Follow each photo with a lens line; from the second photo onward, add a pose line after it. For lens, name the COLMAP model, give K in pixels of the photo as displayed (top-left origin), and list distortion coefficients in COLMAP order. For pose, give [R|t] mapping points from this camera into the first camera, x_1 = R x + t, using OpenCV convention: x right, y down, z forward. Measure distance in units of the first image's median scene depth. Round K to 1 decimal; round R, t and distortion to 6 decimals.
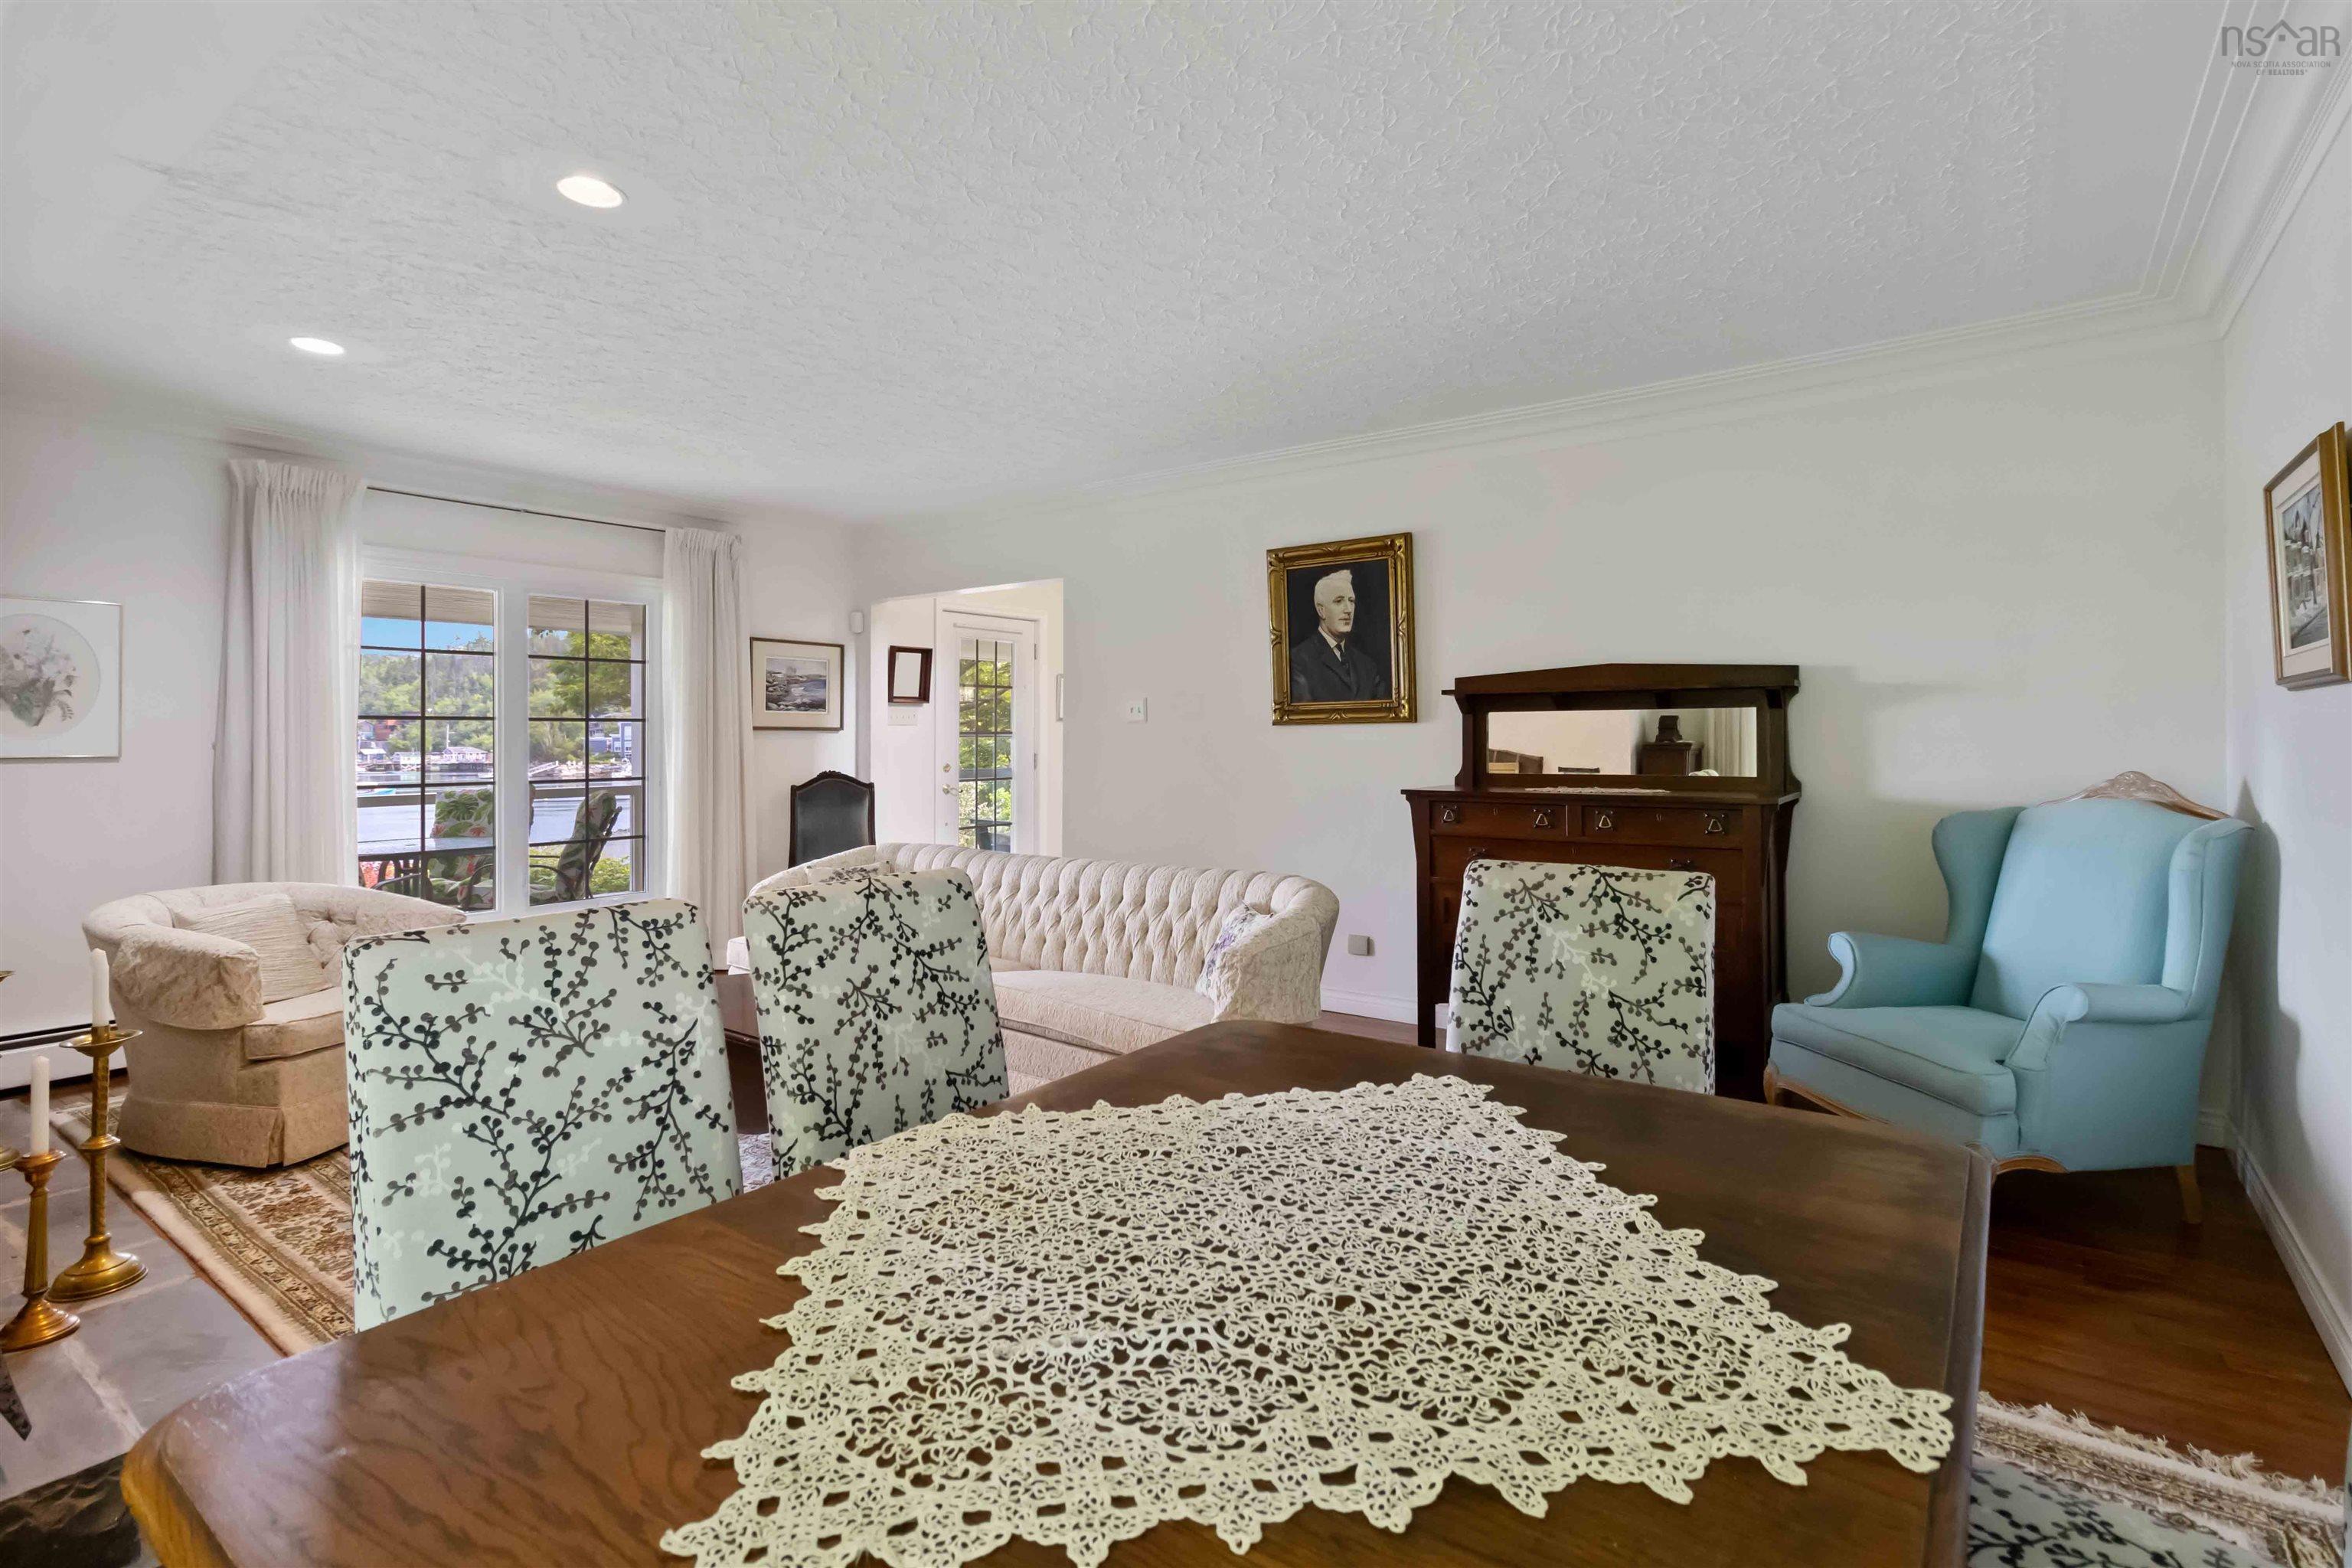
lens RADIAL K [[1113.5, 0, 1182.7], [0, 1113.5, 737.5], [0, 0, 1]] dist [-0.000466, 0.000411]
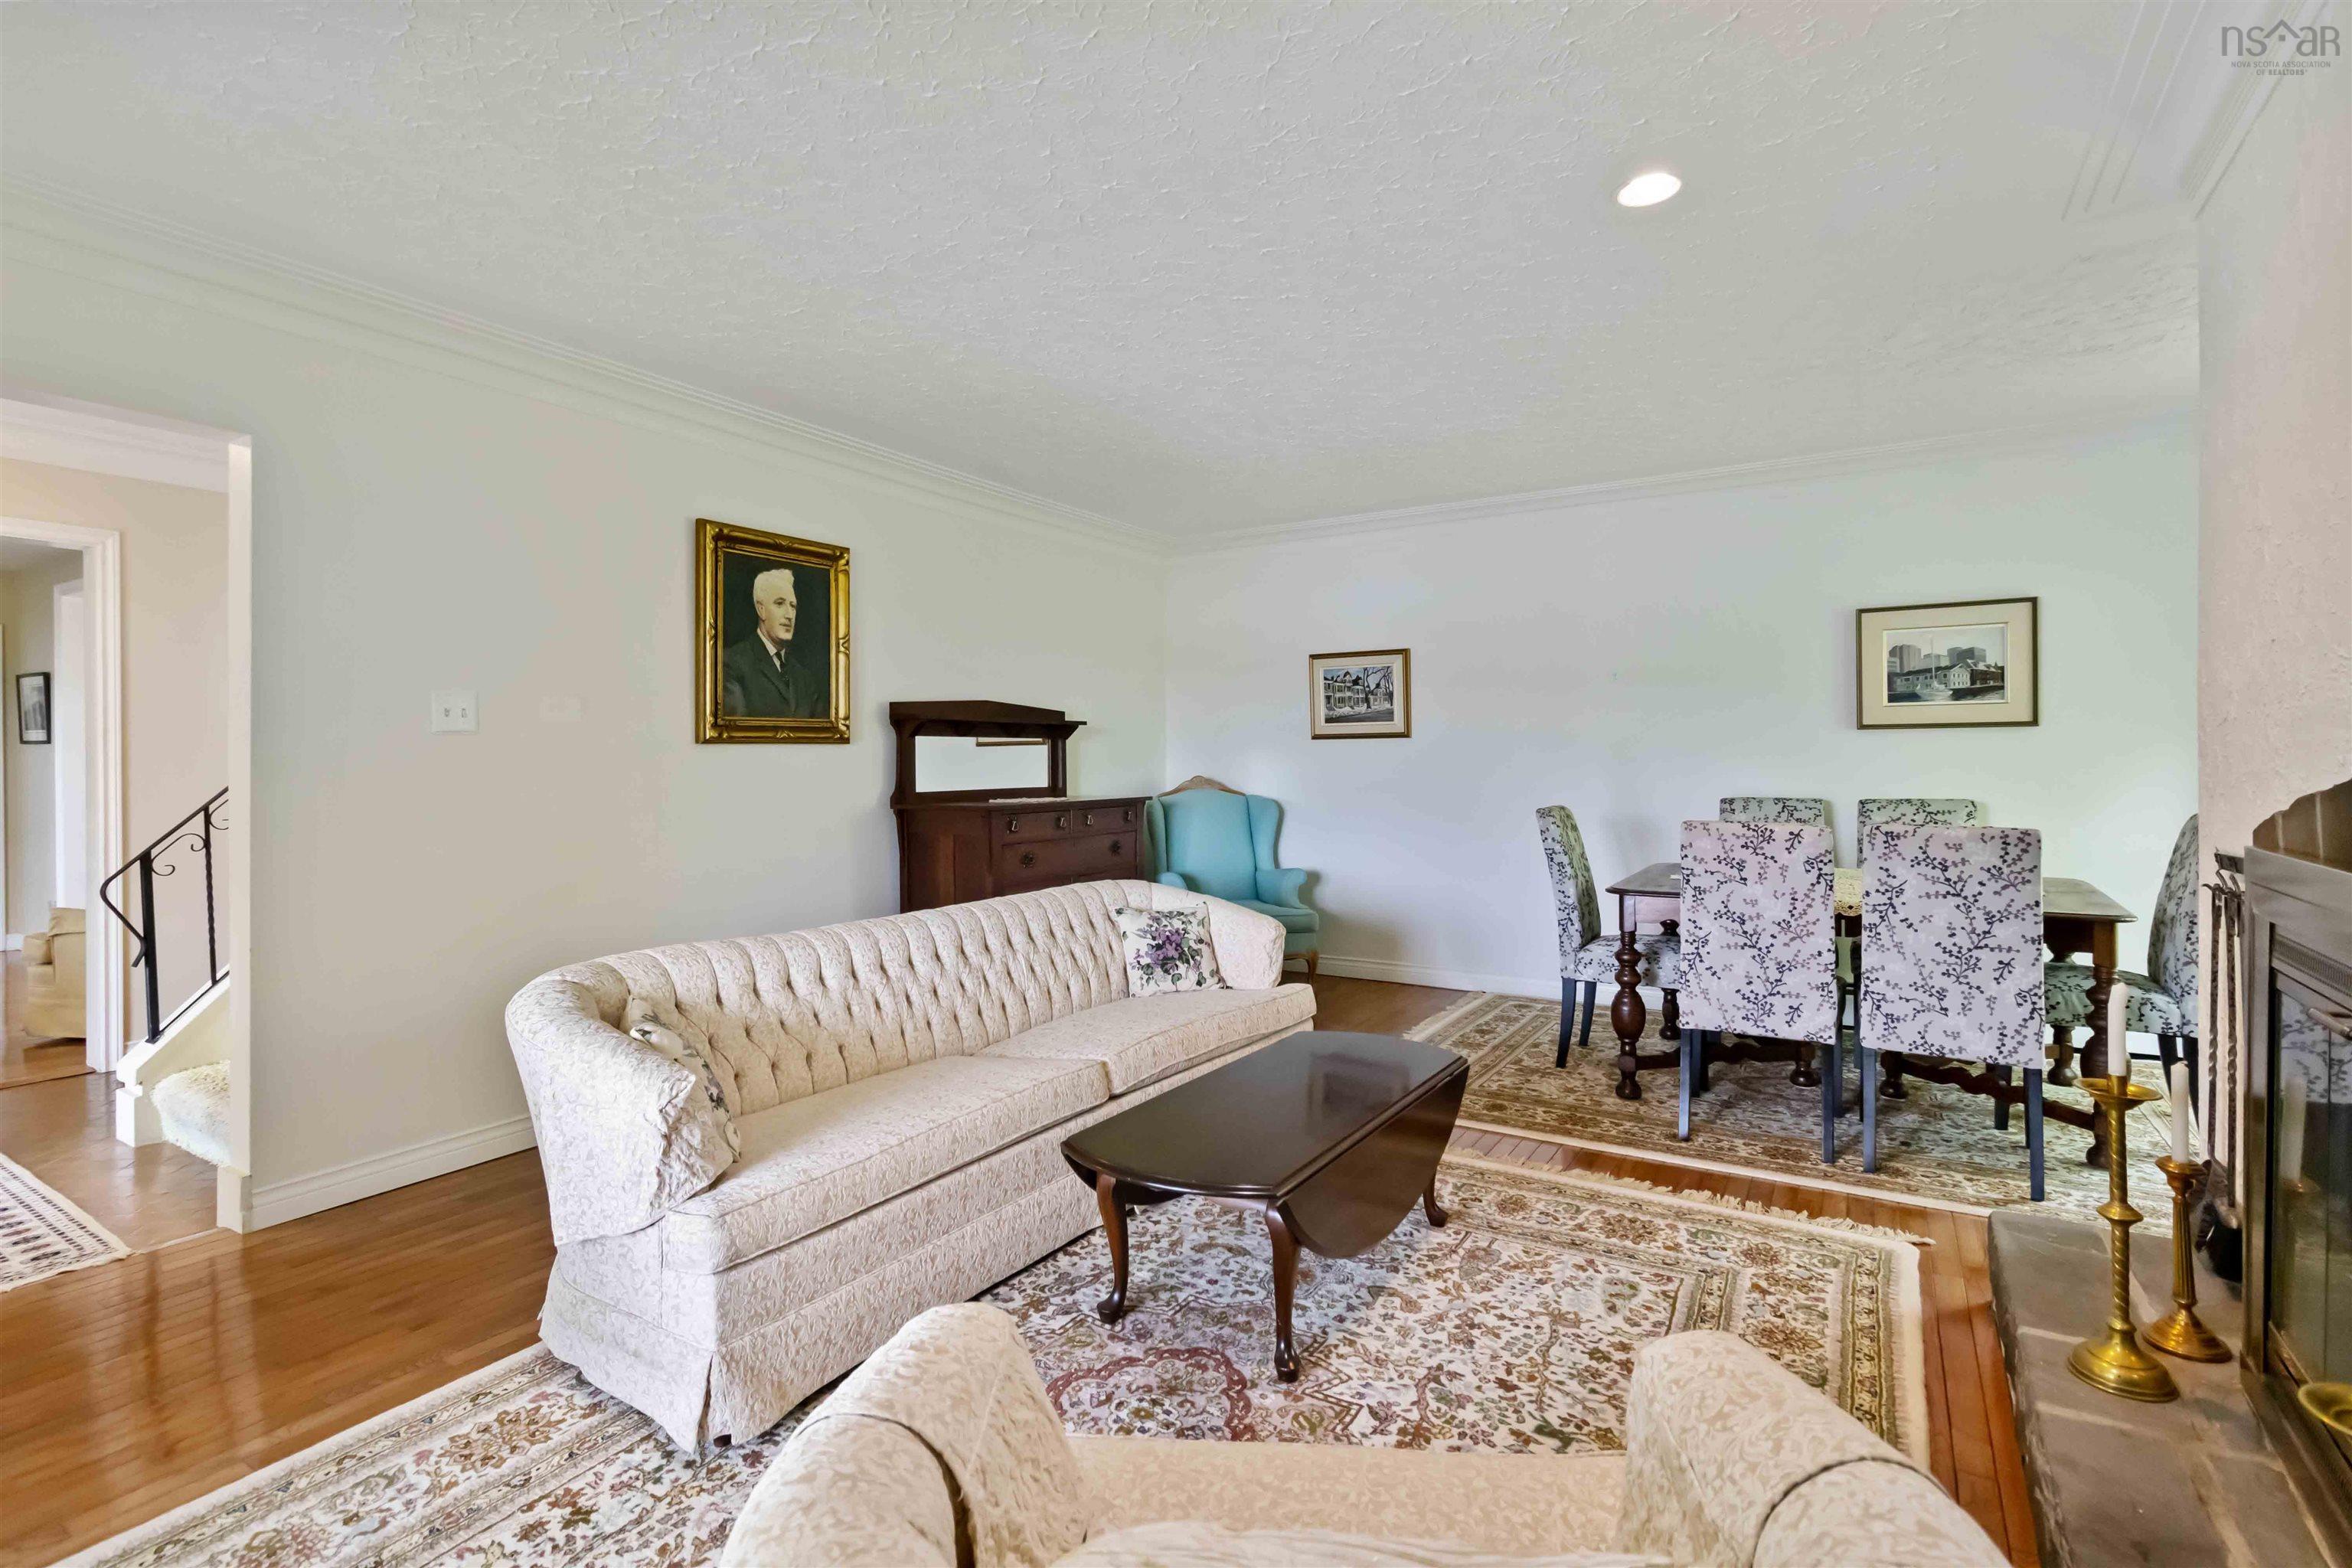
lens RADIAL K [[1128.9, 0, 1162.3], [0, 1128.9, 769.4], [0, 0, 1]] dist [0.003096, 0.000599]
pose [[-0.066208, -0.001016, 0.997805, -0.765447], [0.007465, 0.999971, 0.001513, 0.008661], [-0.997778, 0.007549, -0.066198, 0.763910]]
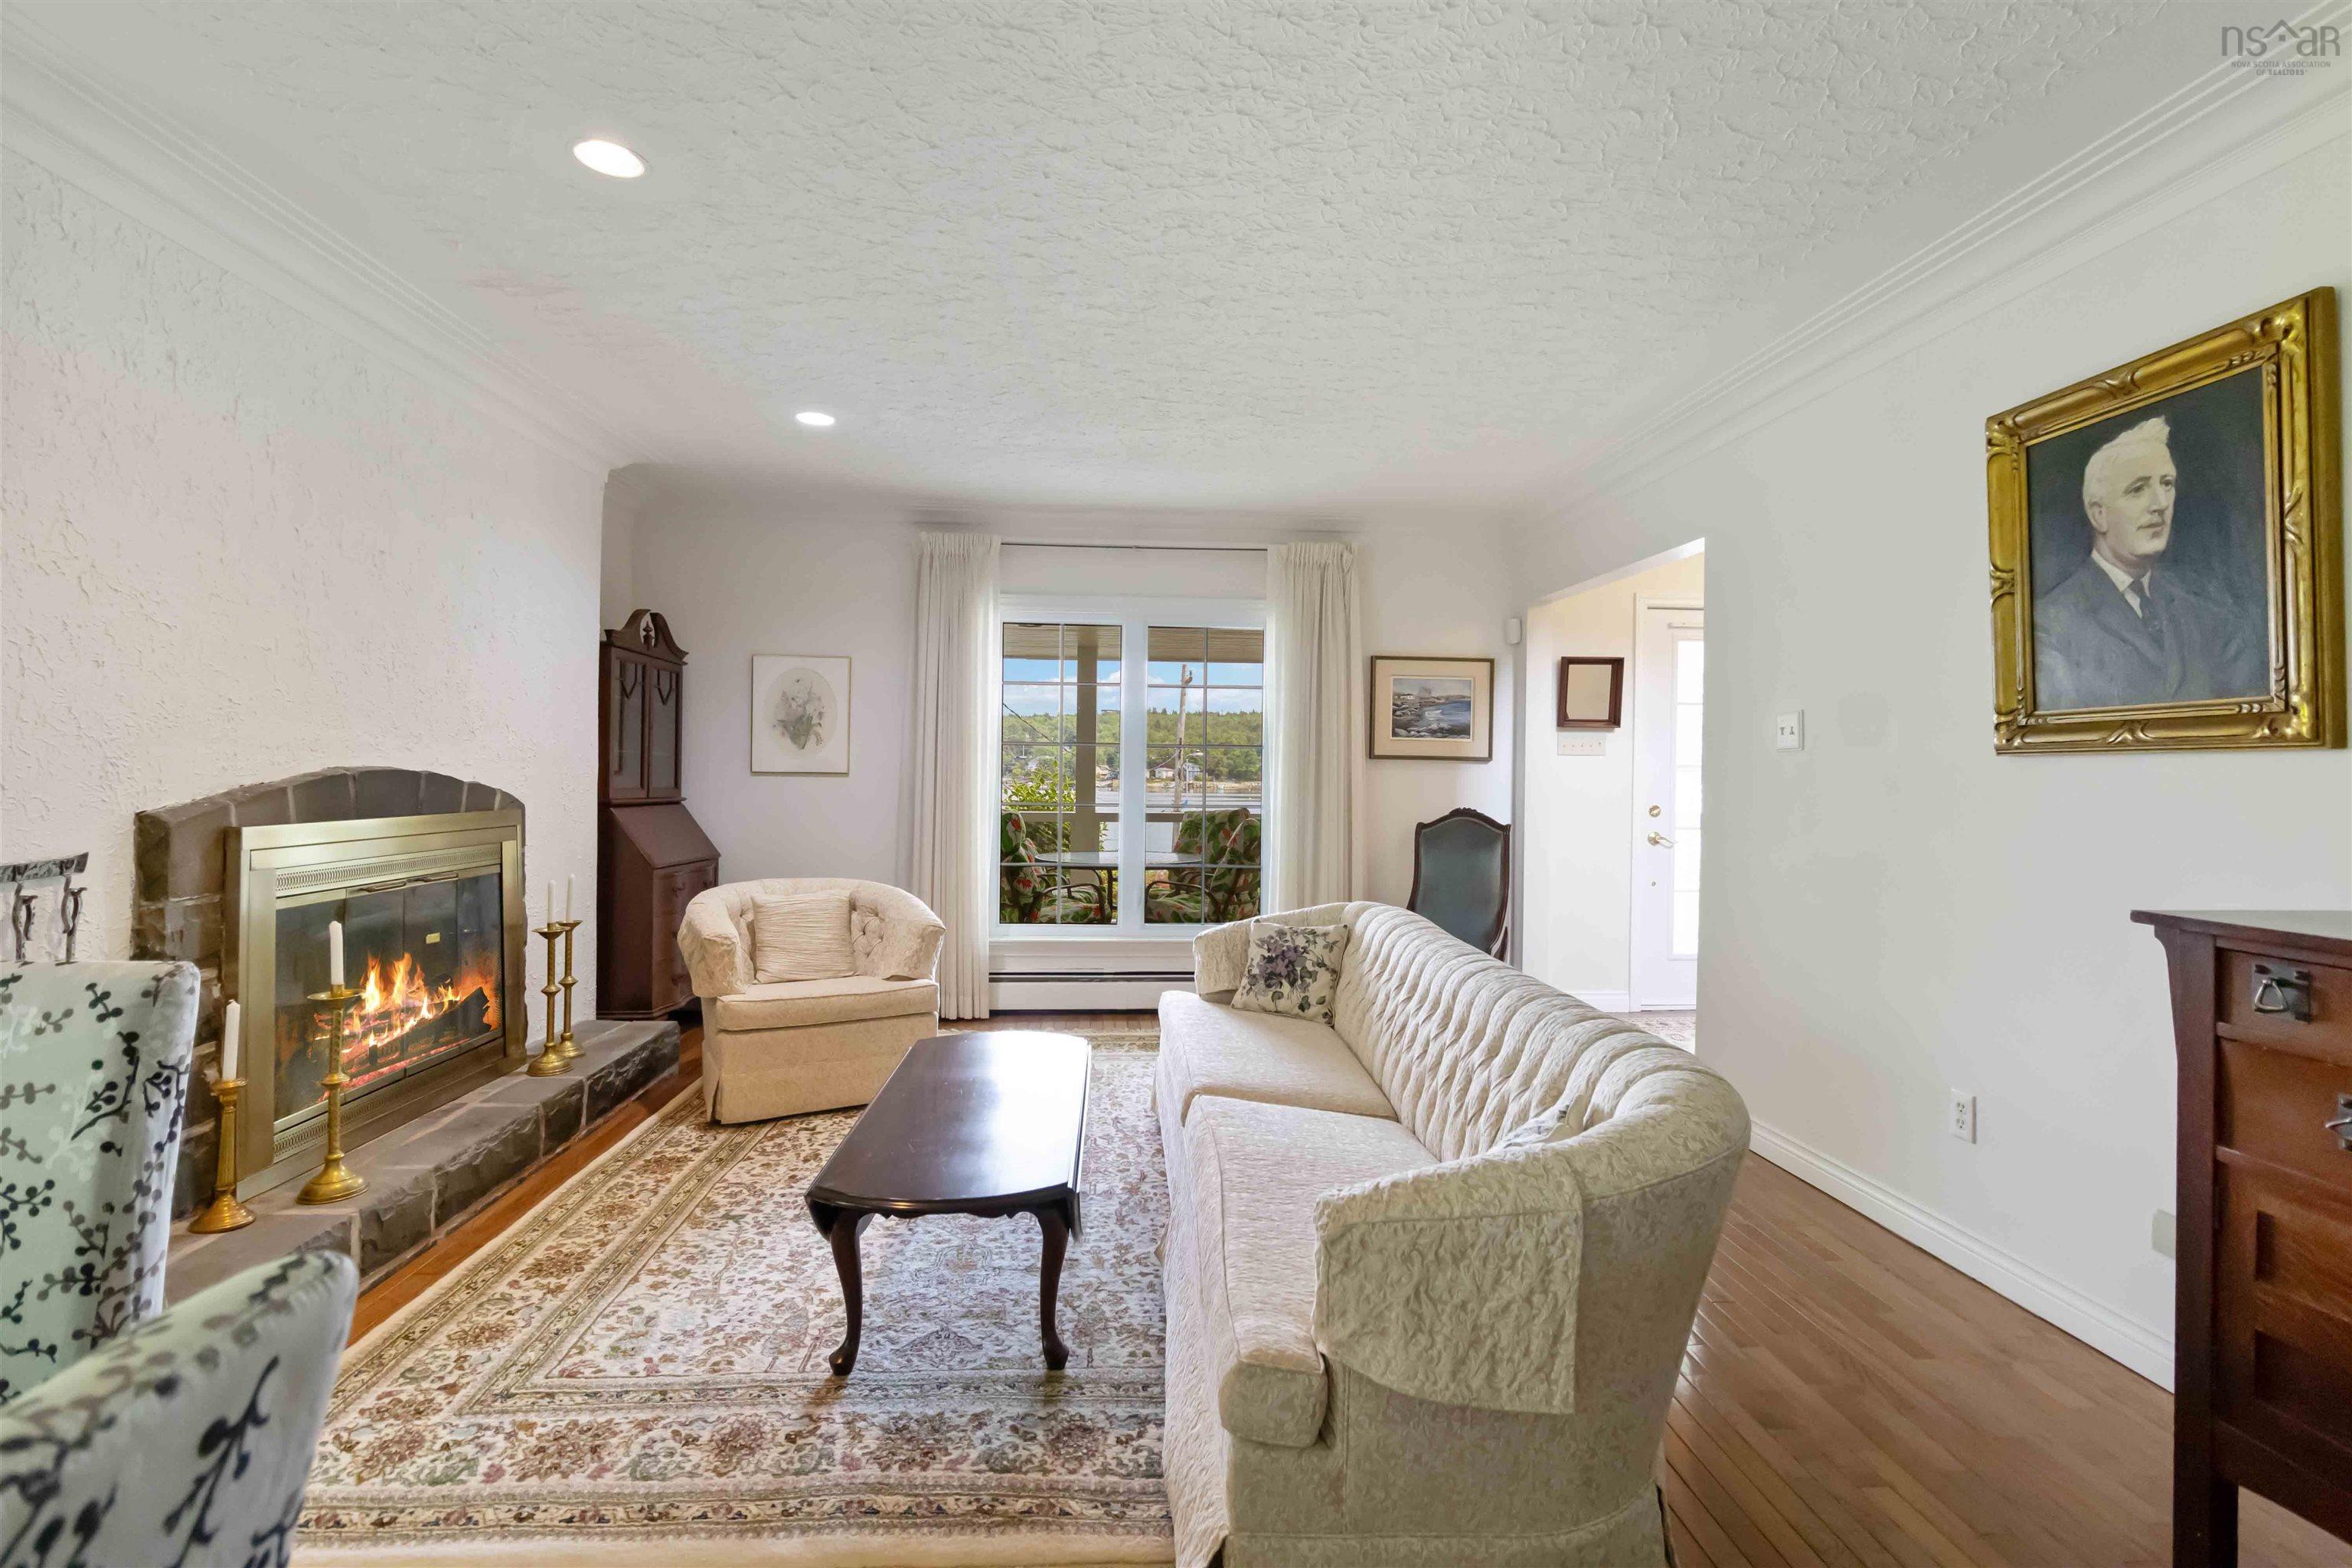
lens RADIAL K [[1084.1, 0, 1176.1], [0, 1084.1, 768.5], [0, 0, 1]] dist [0.000284, 0.000718]
pose [[0.642232, 0.014591, -0.766371, 0.232512], [-0.016904, 0.999845, 0.004870, -0.000829], [0.766324, 0.009827, 0.642380, 0.402278]]
